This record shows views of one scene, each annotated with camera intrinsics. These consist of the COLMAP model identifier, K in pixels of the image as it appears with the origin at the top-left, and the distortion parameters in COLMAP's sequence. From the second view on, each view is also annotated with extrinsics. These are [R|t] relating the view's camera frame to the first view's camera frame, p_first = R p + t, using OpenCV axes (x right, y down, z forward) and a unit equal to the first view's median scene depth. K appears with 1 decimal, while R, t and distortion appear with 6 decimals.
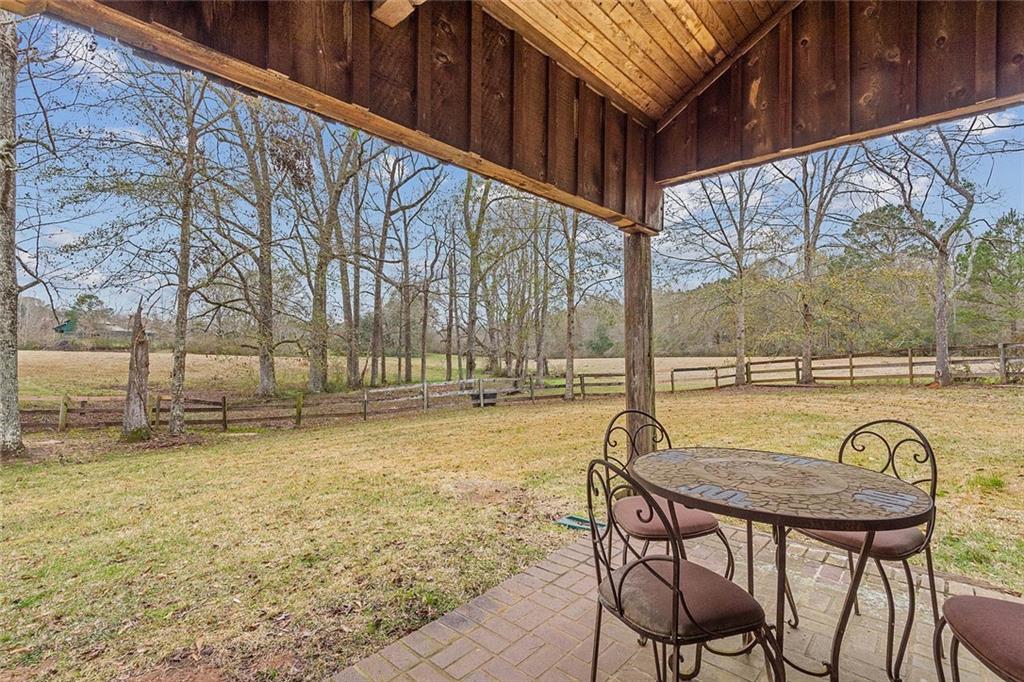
lens RADIAL K [[469.7, 0, 515.0], [0, 469.7, 345.8], [0, 0, 1]] dist [0.001379, -0.000242]
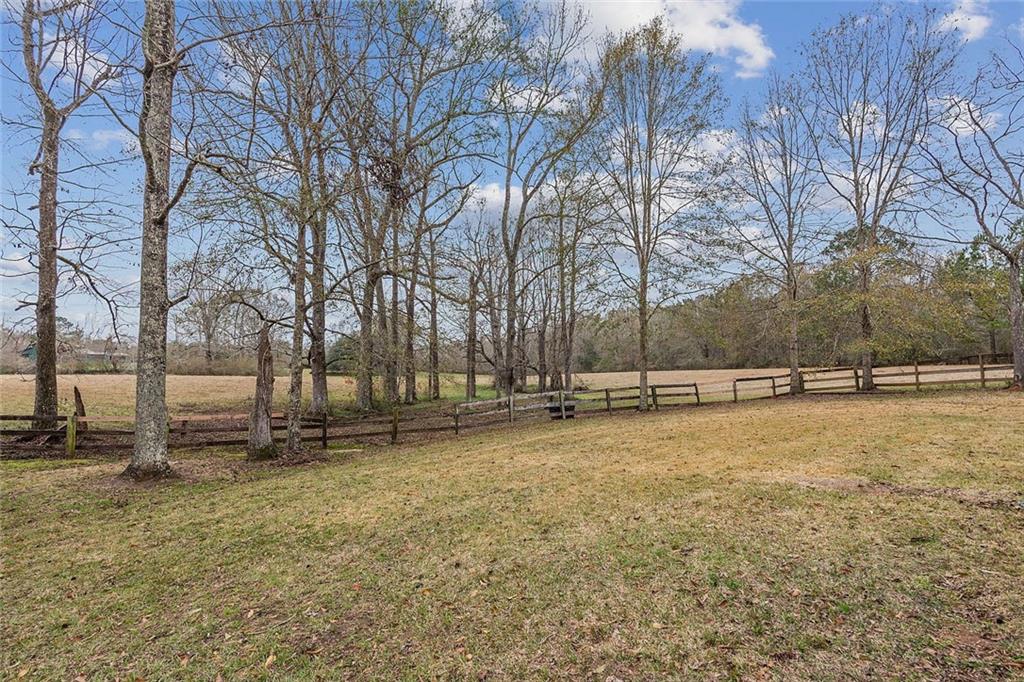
lens RADIAL K [[469.7, 0, 503.2], [0, 469.7, 343.1], [0, 0, 1]] dist [0.001379, -0.000242]
pose [[0.998441, -0.012662, 0.054354, -0.248792], [0.015056, 0.998924, -0.043863, 0.008372], [-0.053740, 0.044613, 0.997558, -0.008994]]
